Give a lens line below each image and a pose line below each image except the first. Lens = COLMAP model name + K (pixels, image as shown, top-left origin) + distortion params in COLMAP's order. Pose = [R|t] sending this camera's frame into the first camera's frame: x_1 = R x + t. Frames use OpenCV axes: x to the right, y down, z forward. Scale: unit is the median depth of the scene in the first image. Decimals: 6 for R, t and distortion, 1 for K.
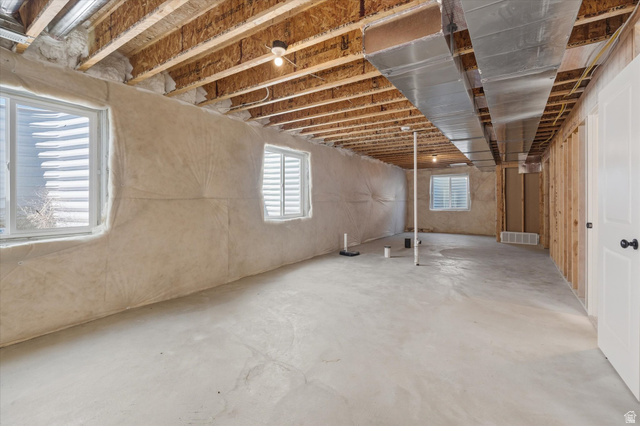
lens RADIAL K [[293.4, 0, 319.1], [0, 293.4, 204.7], [0, 0, 1]] dist [-0.000841, -0.000108]
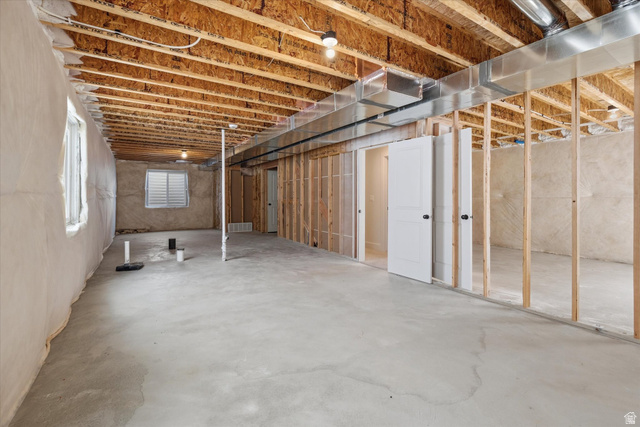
lens RADIAL K [[293.4, 0, 319.1], [0, 293.4, 205.2], [0, 0, 1]] dist [-0.000841, -0.000108]
pose [[0.385789, -0.023778, 0.922281, -0.556259], [0.008826, 0.999717, 0.022083, -0.008482], [-0.922545, -0.000380, 0.385890, 0.354988]]
